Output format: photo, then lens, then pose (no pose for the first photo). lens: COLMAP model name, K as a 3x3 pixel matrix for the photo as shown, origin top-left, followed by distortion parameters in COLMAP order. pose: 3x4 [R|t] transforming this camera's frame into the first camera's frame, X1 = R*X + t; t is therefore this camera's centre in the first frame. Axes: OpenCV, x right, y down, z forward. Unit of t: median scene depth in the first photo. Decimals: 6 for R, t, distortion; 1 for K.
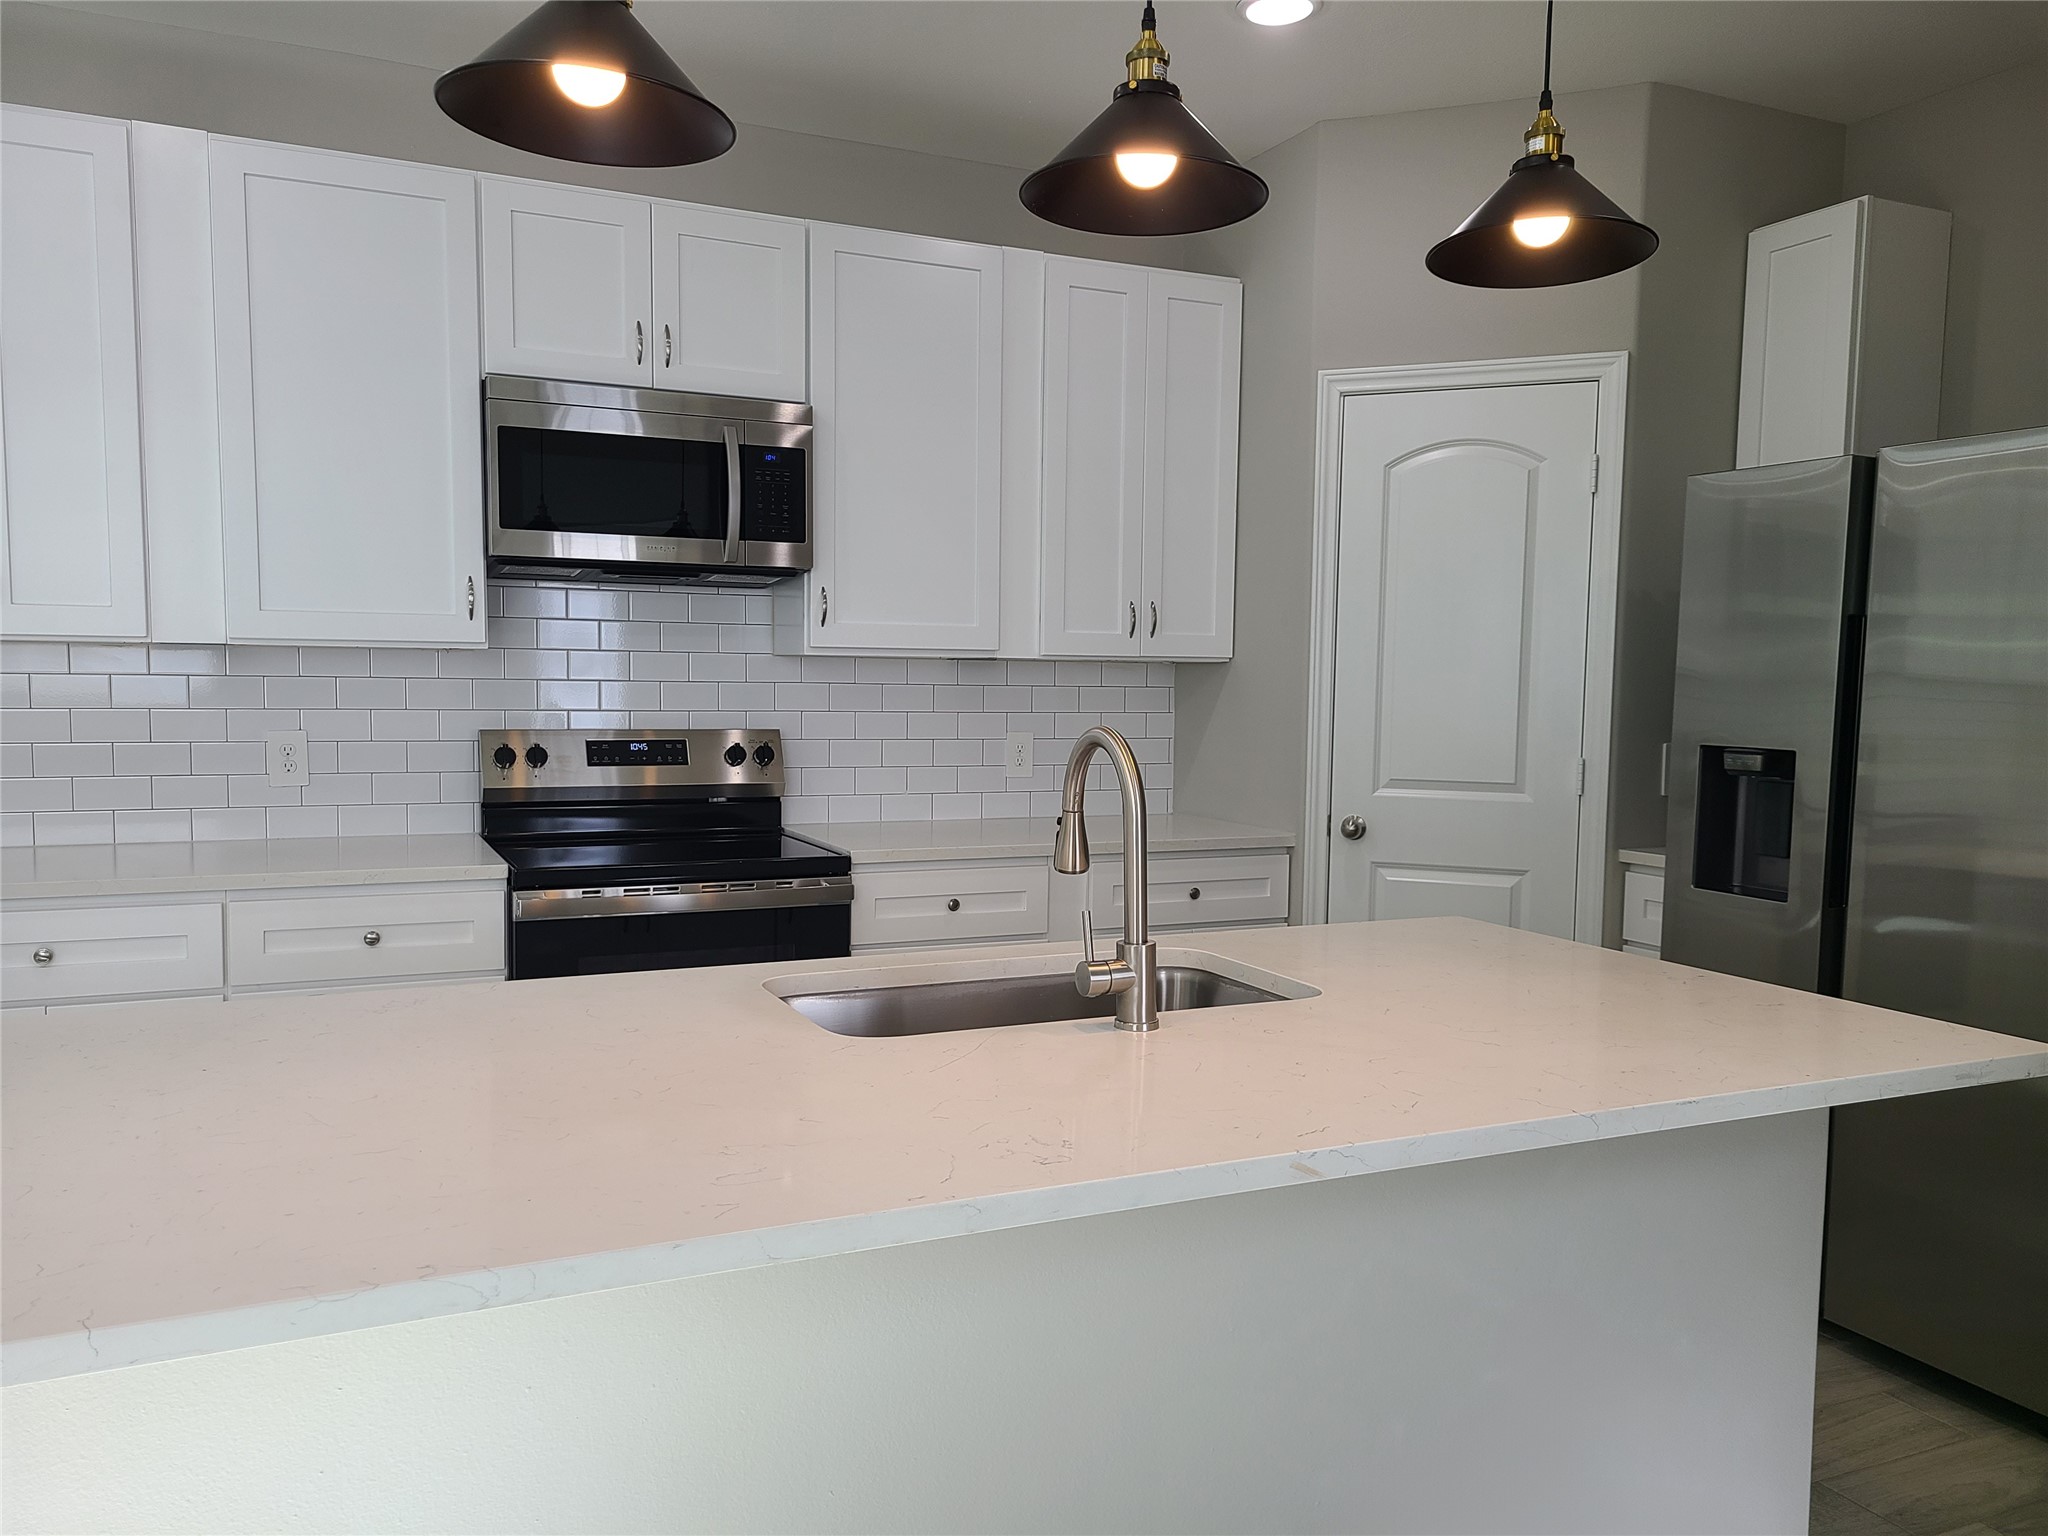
lens RADIAL K [[1567.3, 0, 1026.4], [0, 1567.3, 779.1], [0, 0, 1]] dist [0.036231, -0.009790]
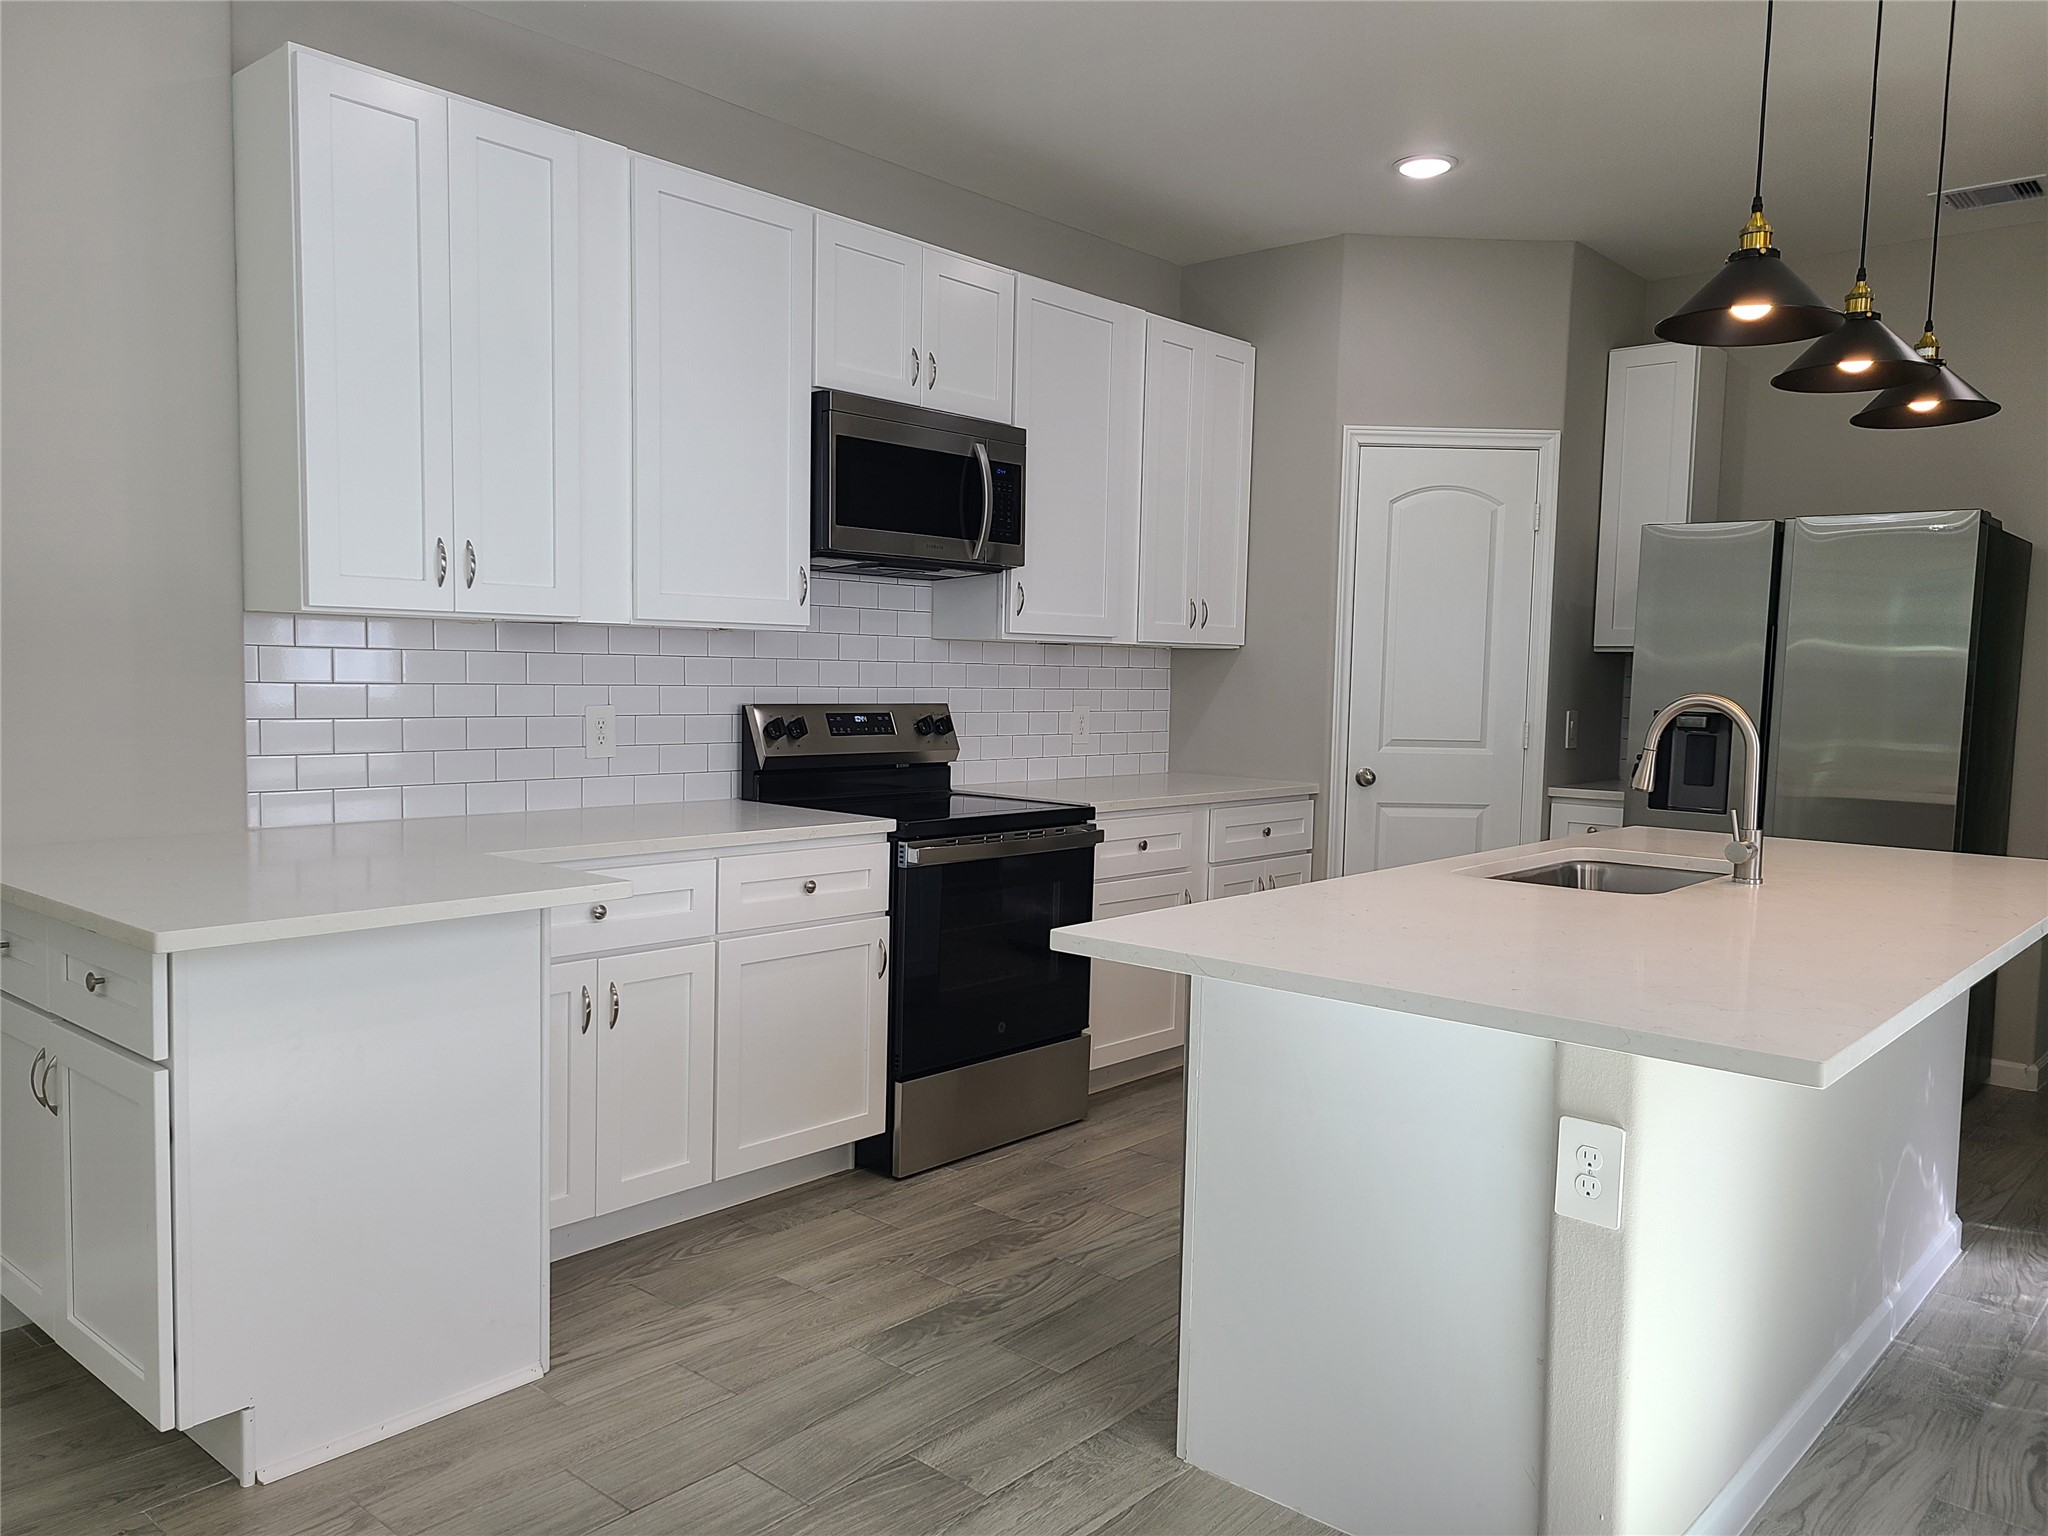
lens RADIAL K [[1567.3, 0, 1026.4], [0, 1567.3, 779.1], [0, 0, 1]] dist [0.036231, -0.009790]
pose [[0.910395, -0.023215, 0.413089, -0.608500], [0.018337, 0.999708, 0.015768, 0.006977], [-0.413334, -0.006780, 0.910554, -0.076044]]
